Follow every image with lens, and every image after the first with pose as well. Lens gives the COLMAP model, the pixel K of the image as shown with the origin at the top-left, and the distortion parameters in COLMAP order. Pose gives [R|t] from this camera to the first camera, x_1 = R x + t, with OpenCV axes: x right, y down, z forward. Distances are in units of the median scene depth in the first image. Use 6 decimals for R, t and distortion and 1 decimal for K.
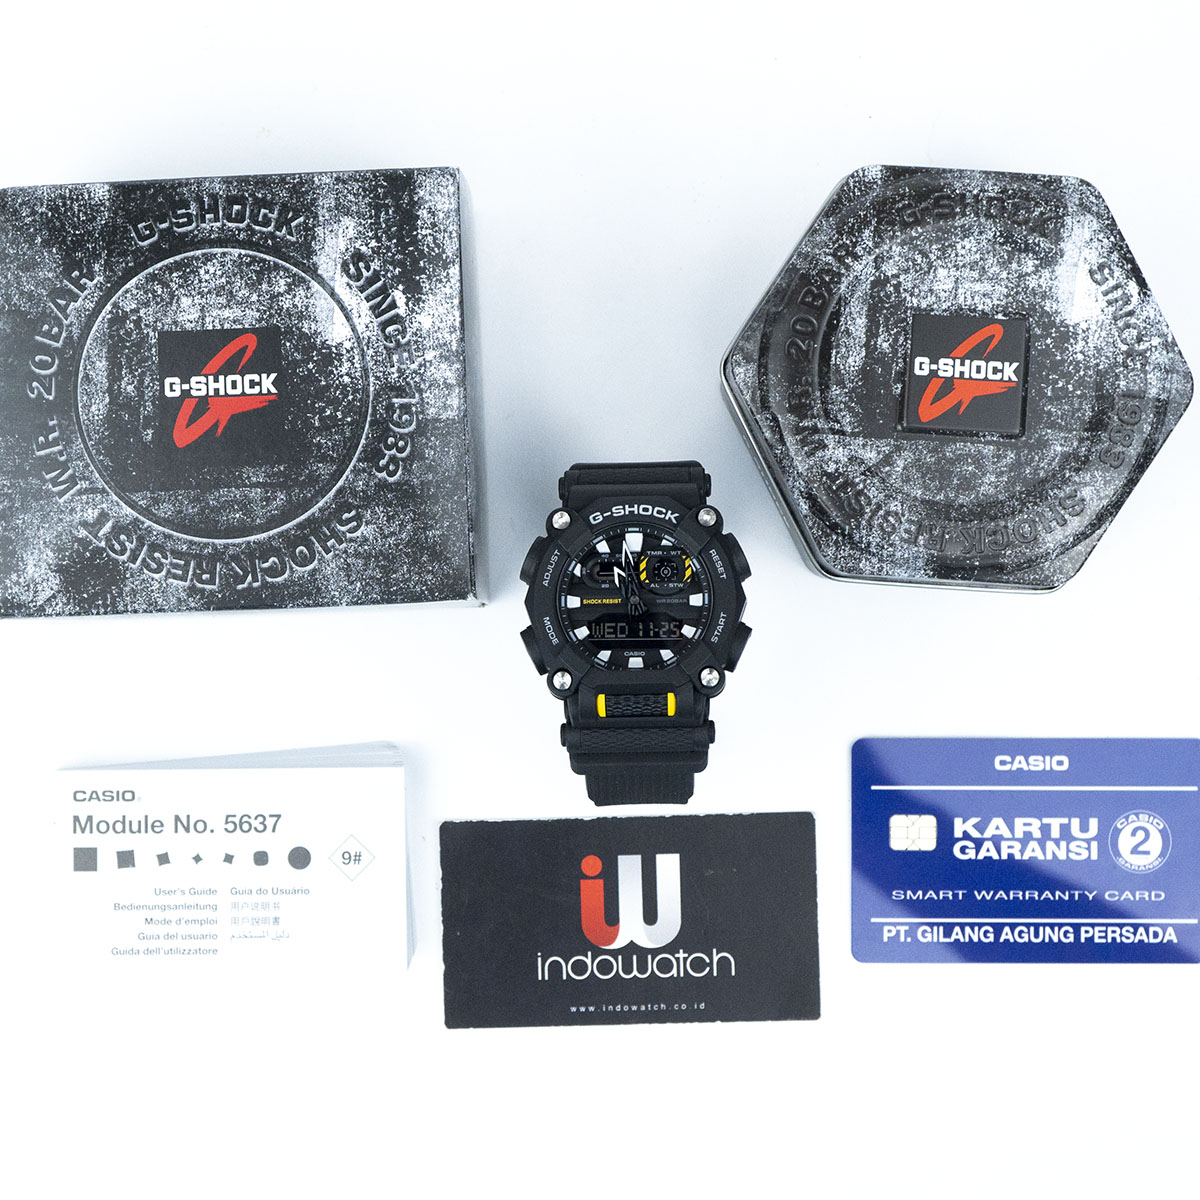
lens RADIAL K [[3384.6, 0, 535.8], [0, 3384.6, 540.1], [0, 0, 1]] dist [0.087862, 0.524711]
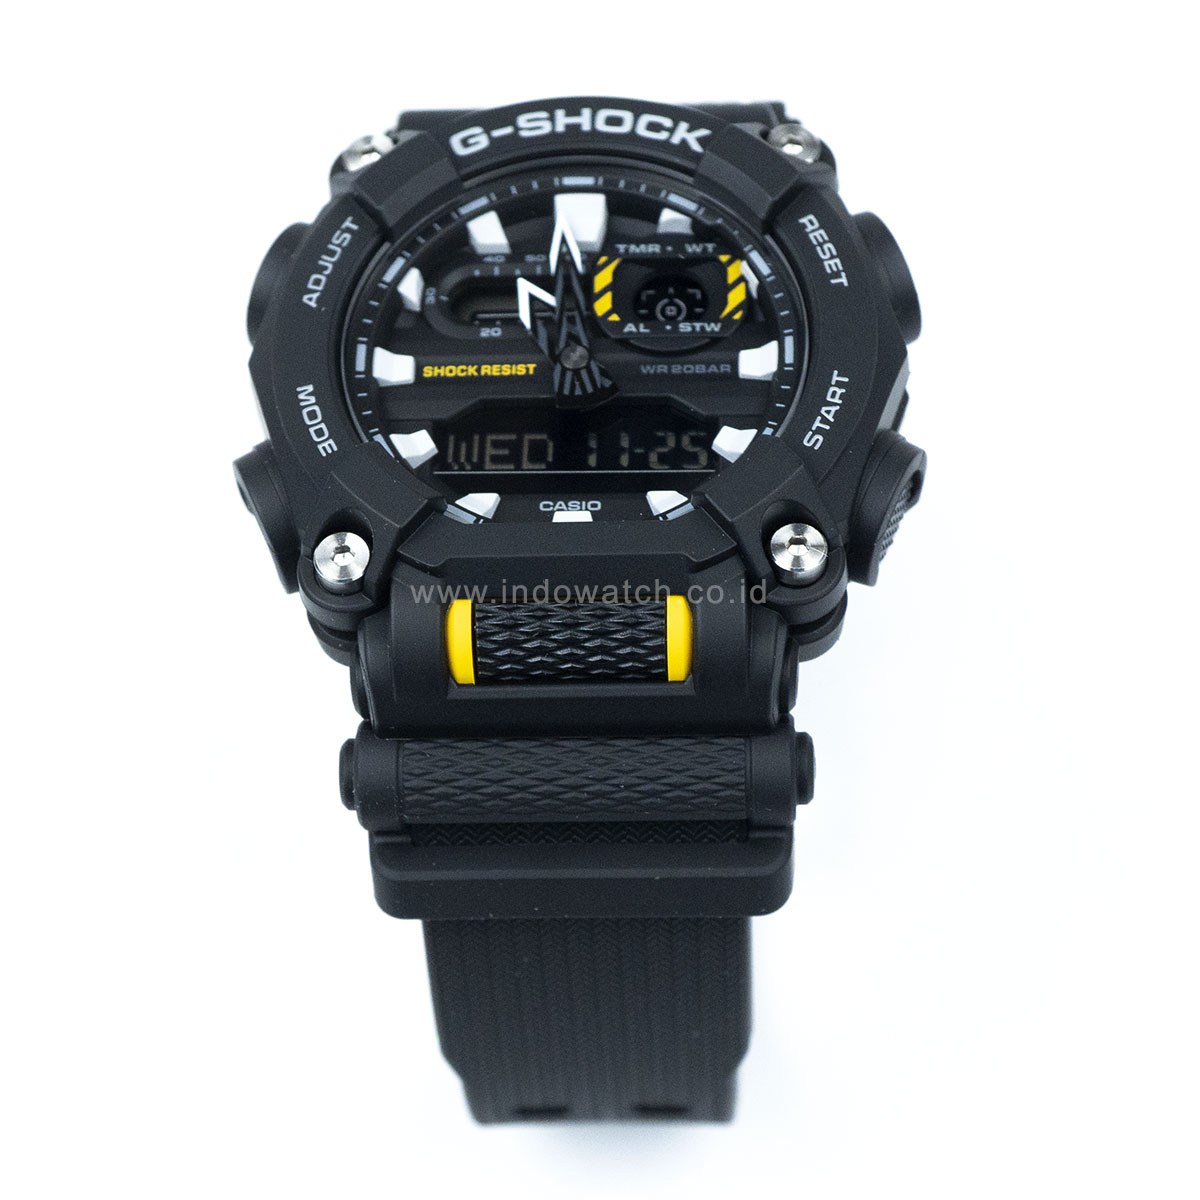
lens RADIAL K [[3384.6, 0, 535.8], [0, 3384.6, 540.1], [0, 0, 1]] dist [0.087862, 0.524711]
pose [[0.999139, 0.019925, -0.036399, 0.037842], [-0.031573, 0.934229, -0.355273, 0.153310], [0.026926, 0.356117, 0.934054, 0.692488]]
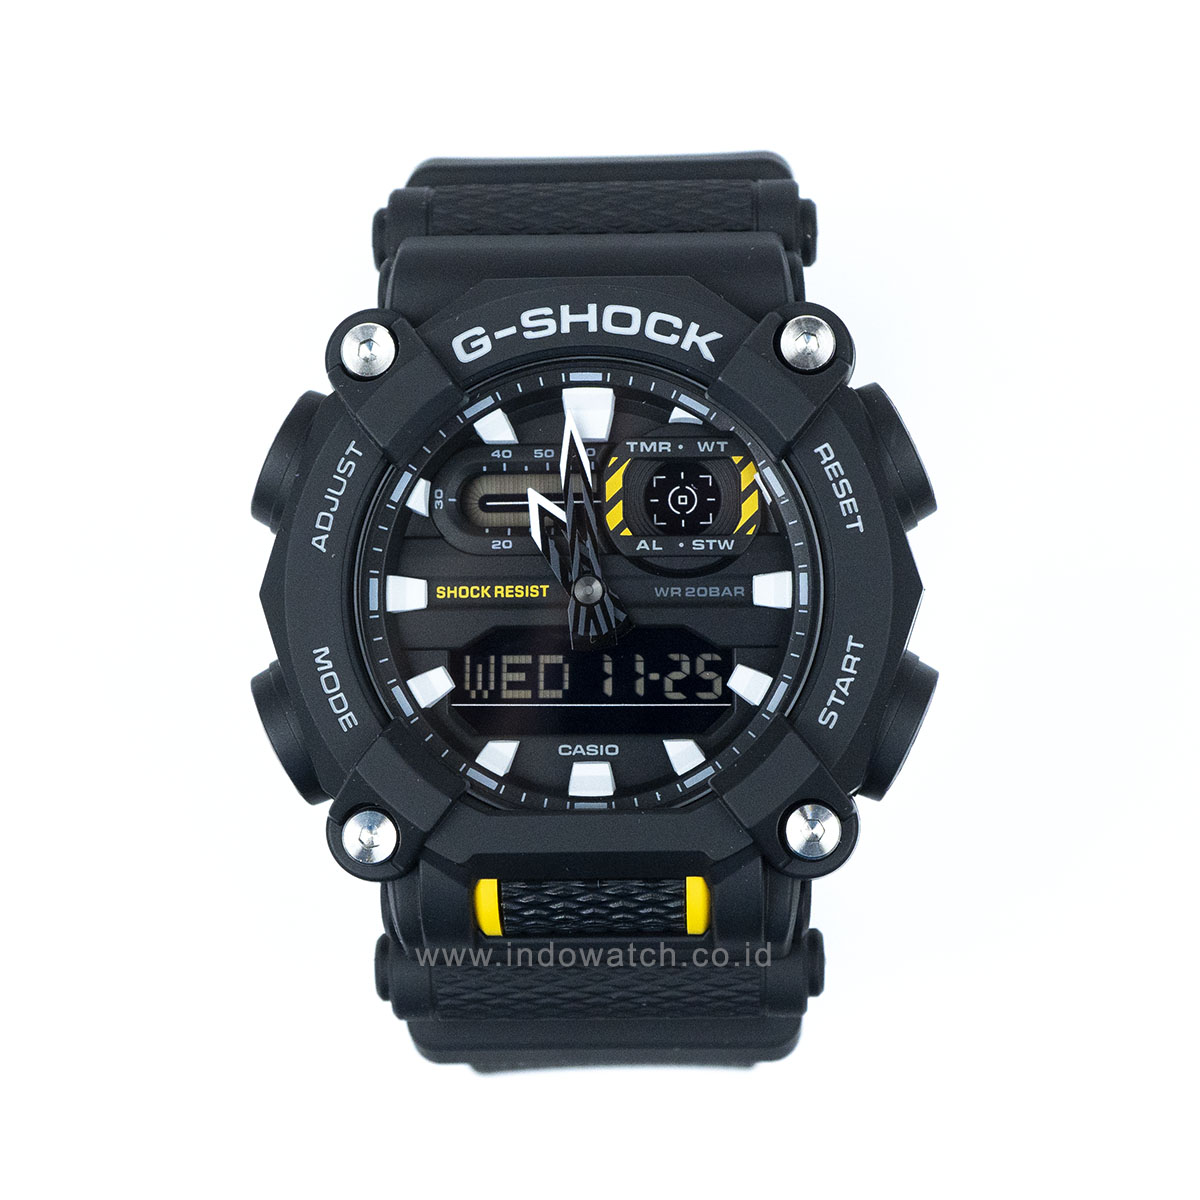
lens RADIAL K [[3384.6, 0, 535.8], [0, 3384.6, 540.1], [0, 0, 1]] dist [0.087862, 0.524711]
pose [[0.999852, 0.000015, -0.017179, 0.029713], [0.002240, 0.991341, 0.131291, -0.031028], [0.017032, -0.131310, 0.991195, 0.668811]]
